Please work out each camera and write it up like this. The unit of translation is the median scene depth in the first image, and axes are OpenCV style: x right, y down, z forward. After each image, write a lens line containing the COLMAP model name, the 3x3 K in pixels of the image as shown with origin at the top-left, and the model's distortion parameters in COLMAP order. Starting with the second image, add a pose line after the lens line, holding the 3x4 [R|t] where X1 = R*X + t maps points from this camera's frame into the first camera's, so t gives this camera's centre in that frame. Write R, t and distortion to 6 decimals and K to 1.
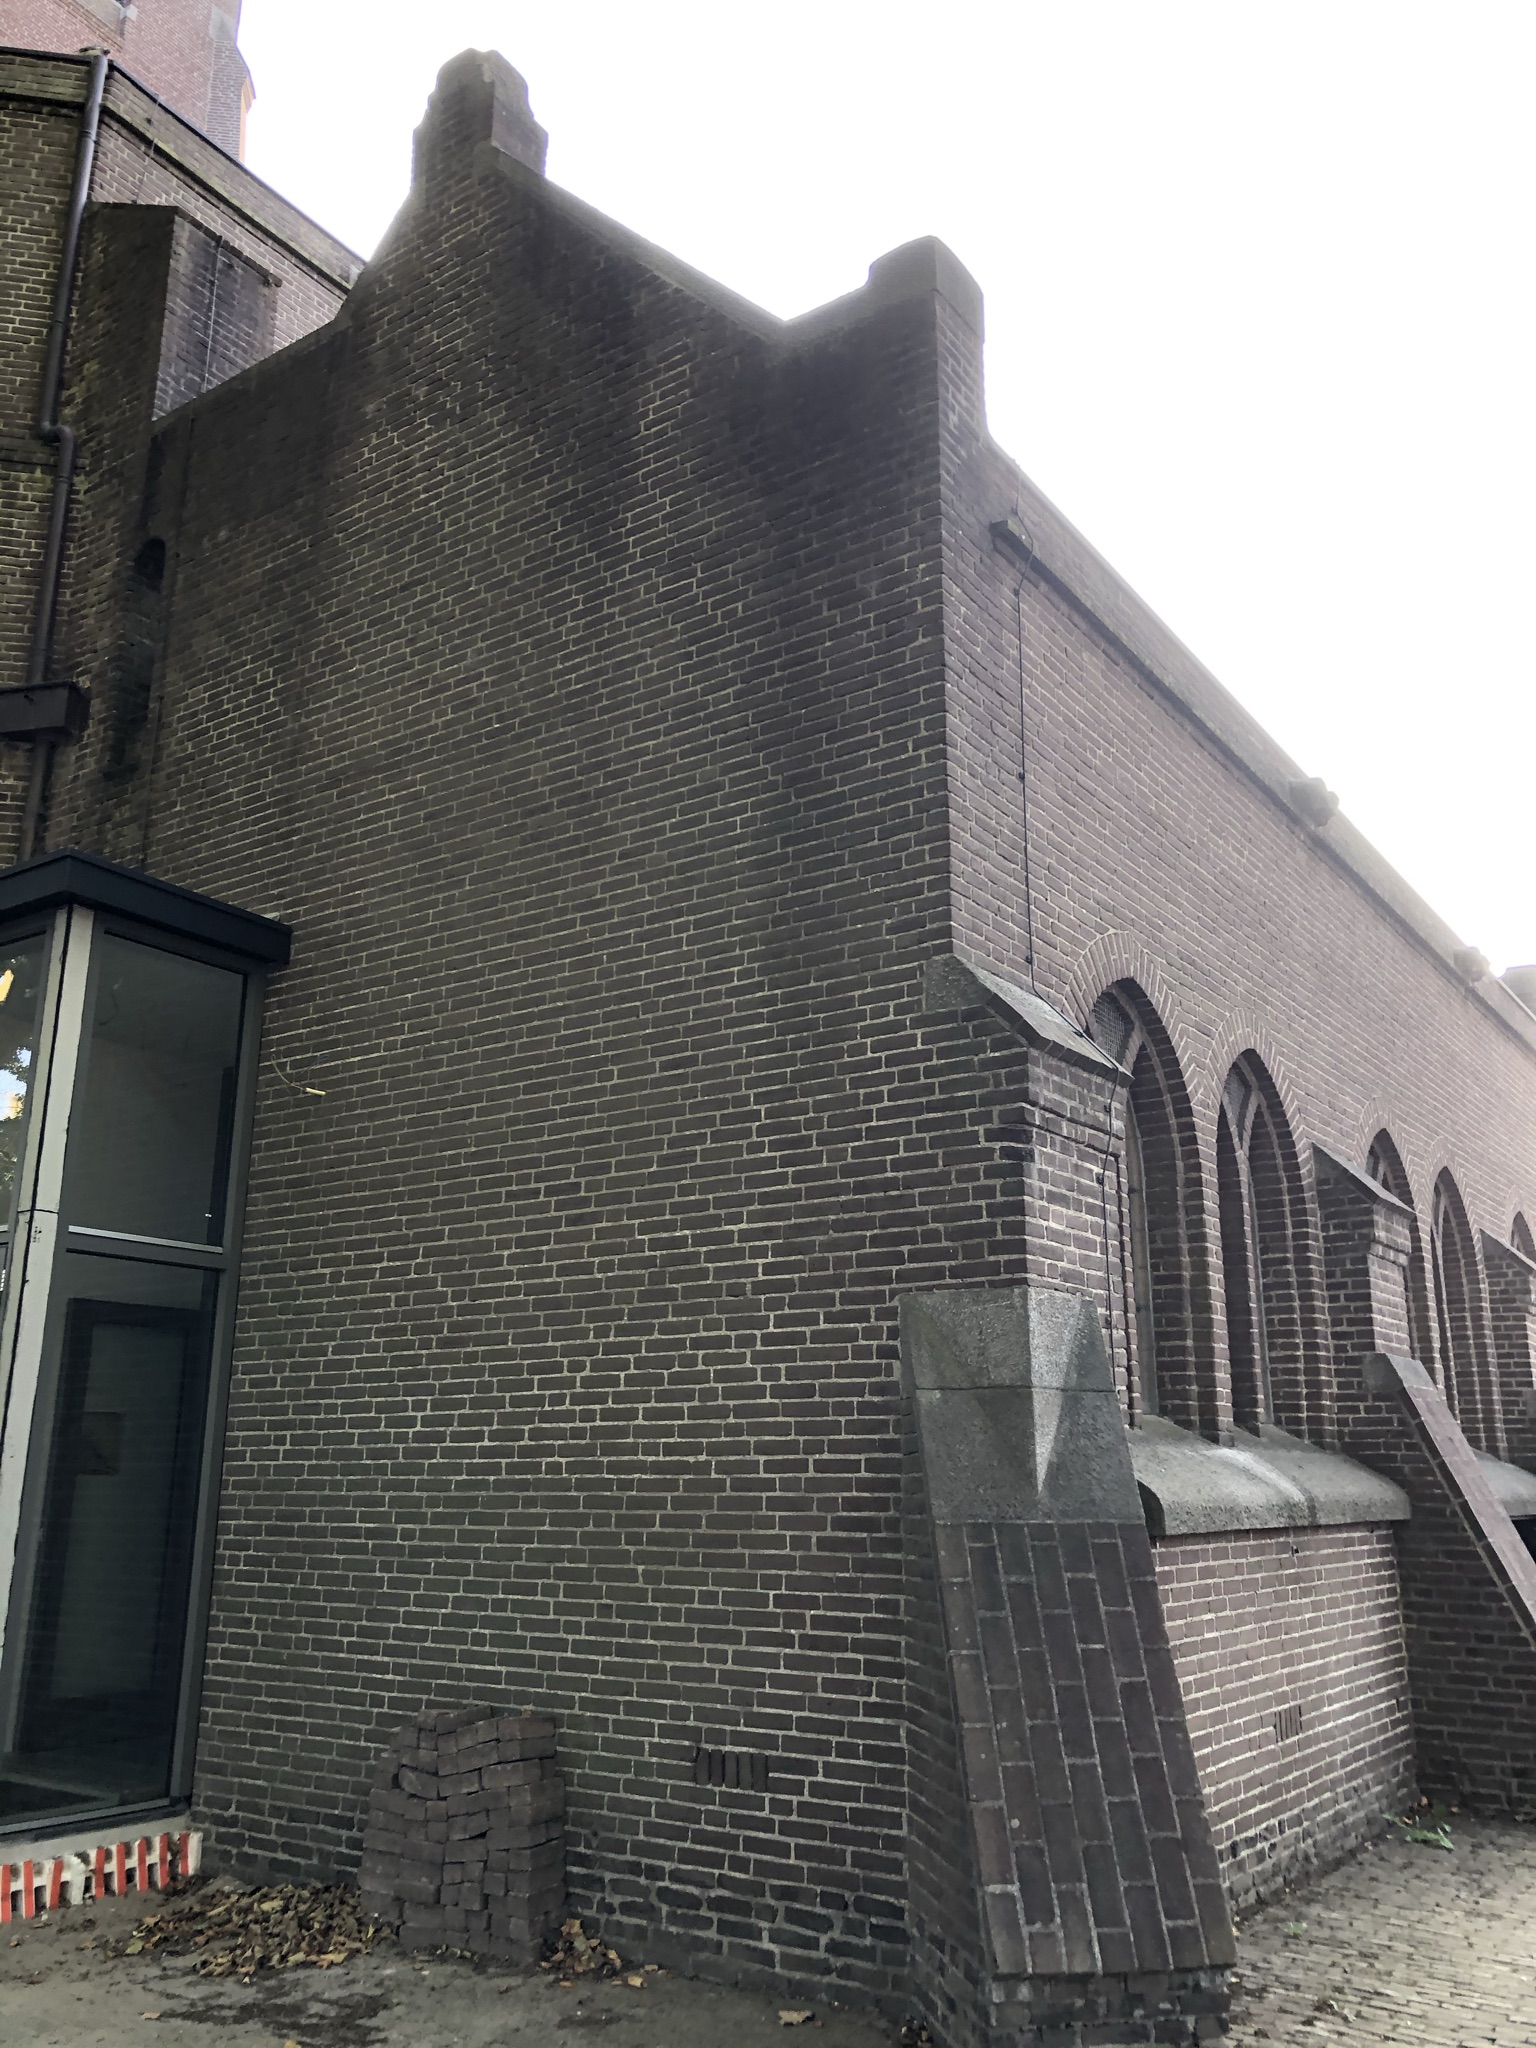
lens RADIAL K [[1697.6, 0, 765.3], [0, 1697.6, 1010.0], [0, 0, 1]] dist [0.018396, -0.013832]
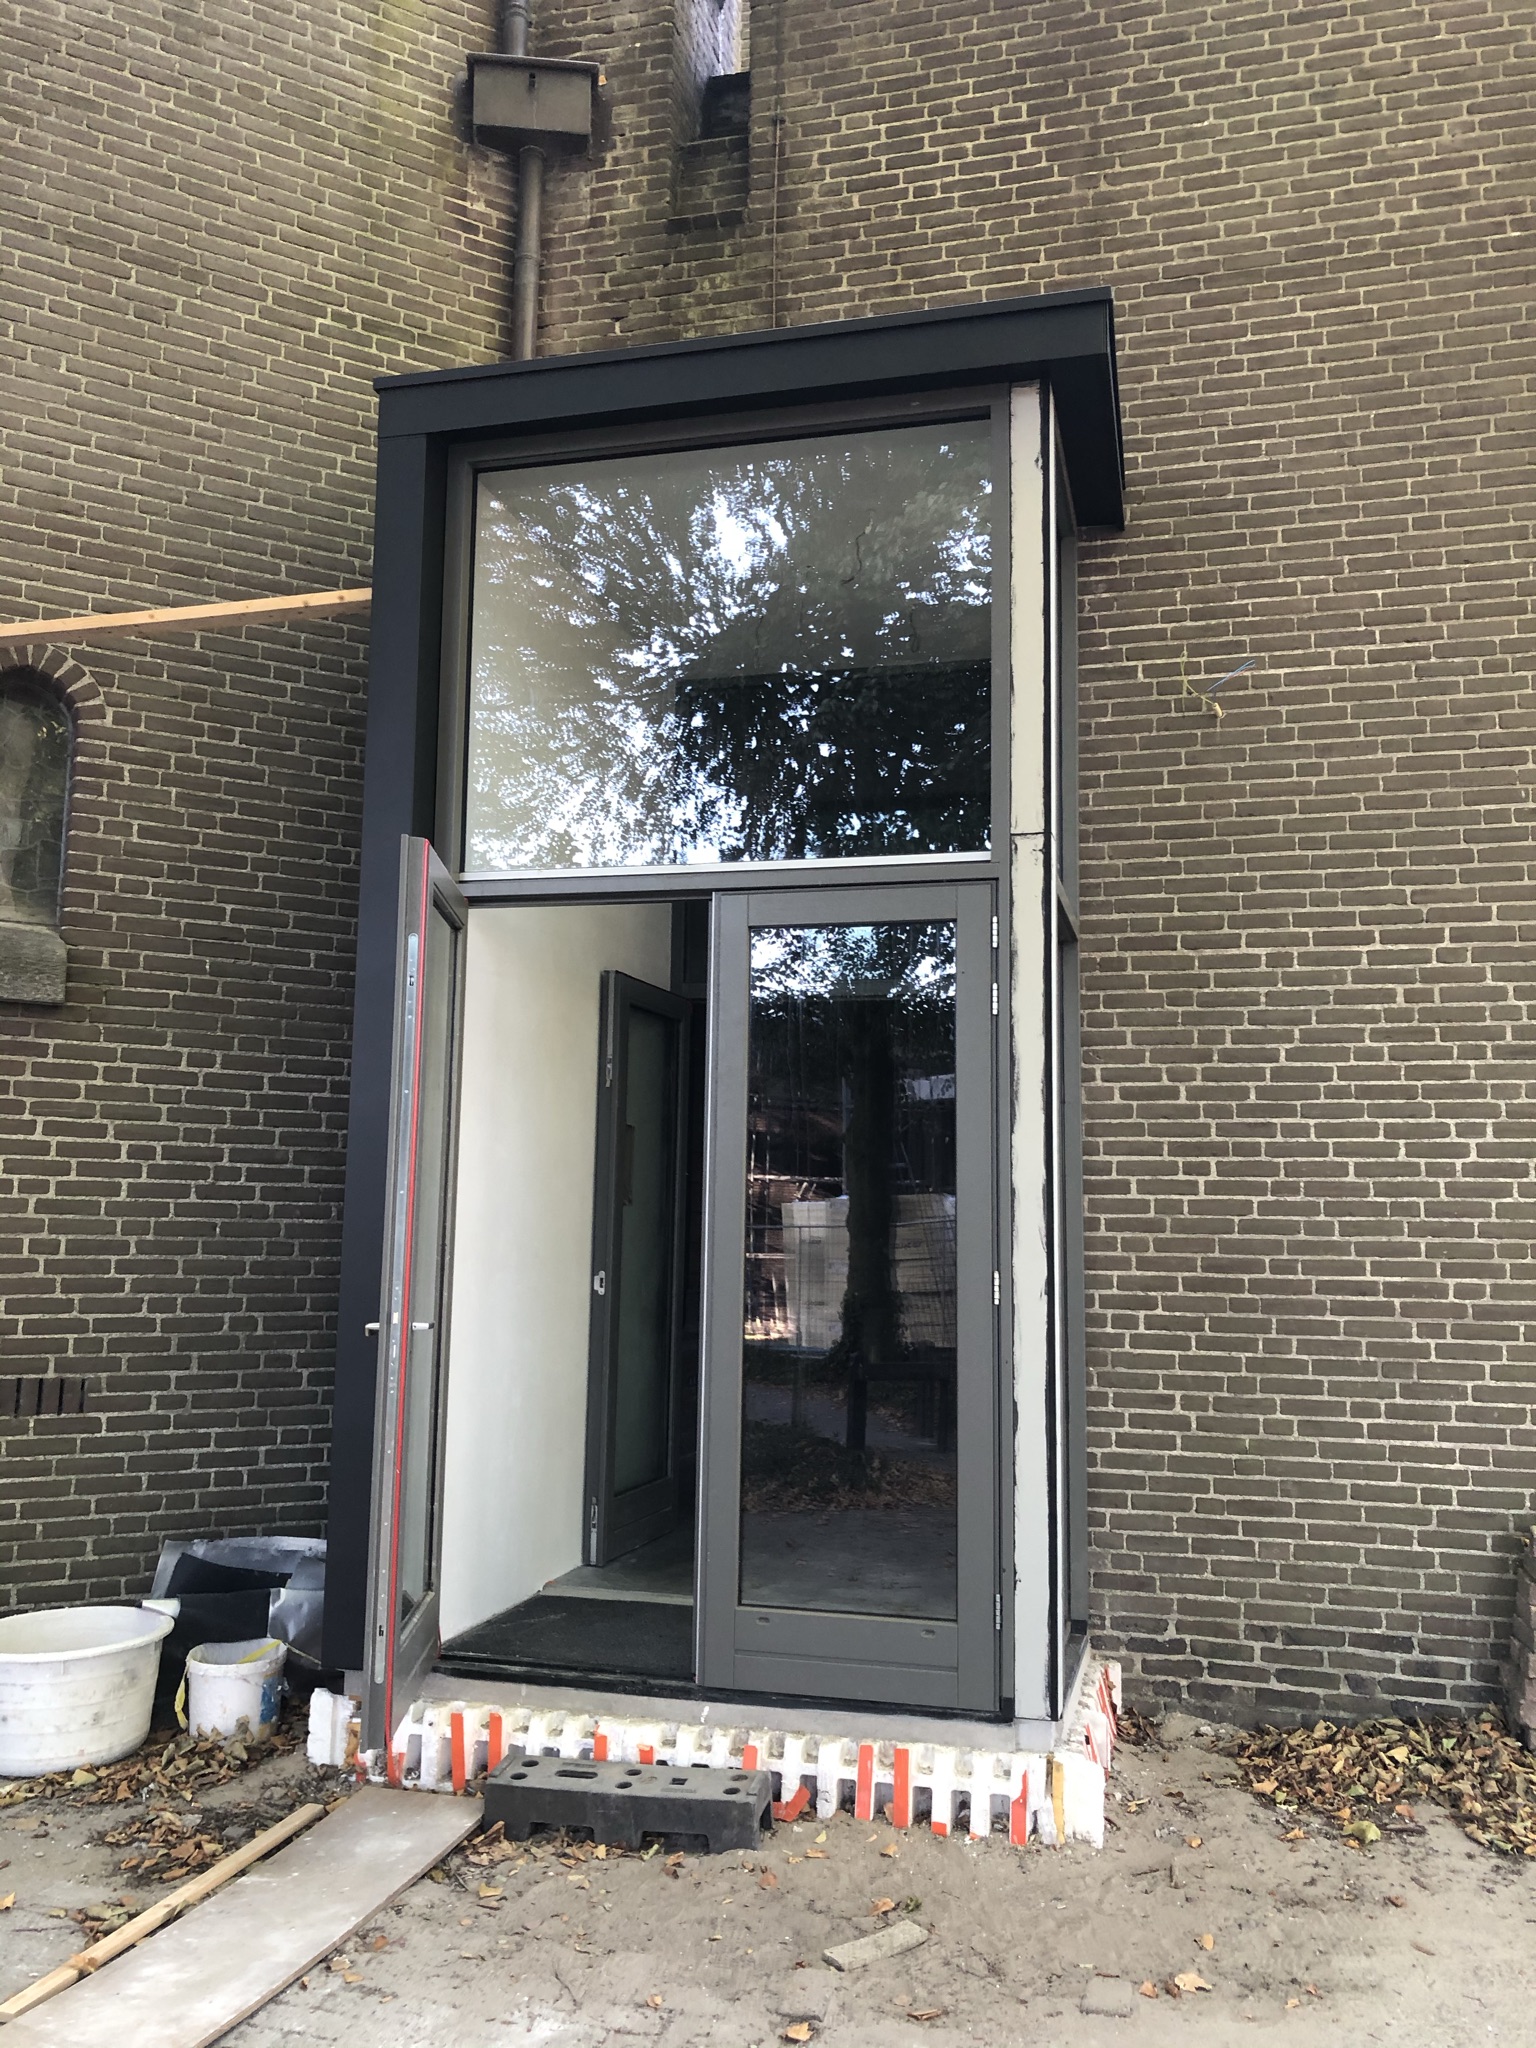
lens RADIAL K [[1697.6, 0, 768.7], [0, 1697.6, 1029.8], [0, 0, 1]] dist [0.018396, -0.013832]
pose [[0.941100, 0.049311, 0.334513, -0.732290], [-0.102004, 0.984622, 0.141828, 0.106170], [-0.322375, -0.167596, 0.931658, 0.374896]]
